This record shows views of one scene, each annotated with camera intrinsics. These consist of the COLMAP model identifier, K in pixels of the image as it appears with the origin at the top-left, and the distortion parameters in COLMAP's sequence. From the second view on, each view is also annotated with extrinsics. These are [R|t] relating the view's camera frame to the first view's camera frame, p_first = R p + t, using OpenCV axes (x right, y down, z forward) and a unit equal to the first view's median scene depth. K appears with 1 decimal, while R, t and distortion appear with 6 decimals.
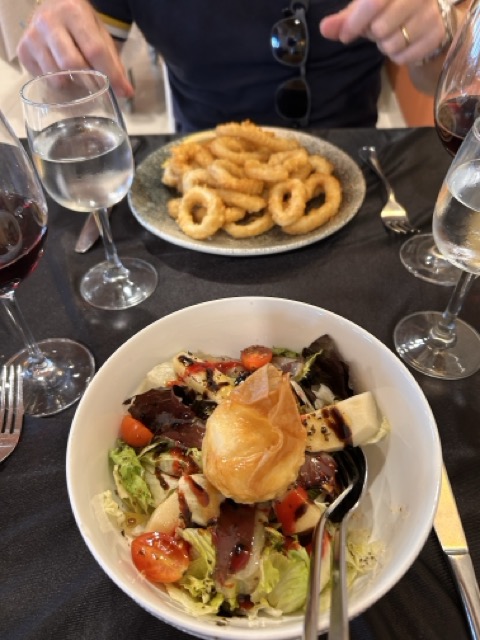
lens RADIAL K [[506.1, 0, 237.7], [0, 506.1, 320.6], [0, 0, 1]] dist [0.042028, -0.011766]
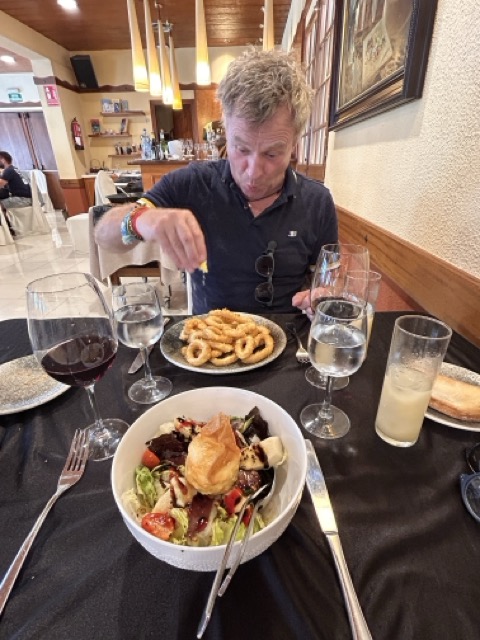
lens RADIAL K [[321.1, 0, 240.5], [0, 321.1, 317.9], [0, 0, 1]] dist [0.016479, -0.002709]
pose [[0.999619, 0.005398, 0.027062, 0.079878], [0.004562, 0.934859, -0.354990, 0.142160], [-0.027215, 0.354979, 0.934478, -0.248666]]
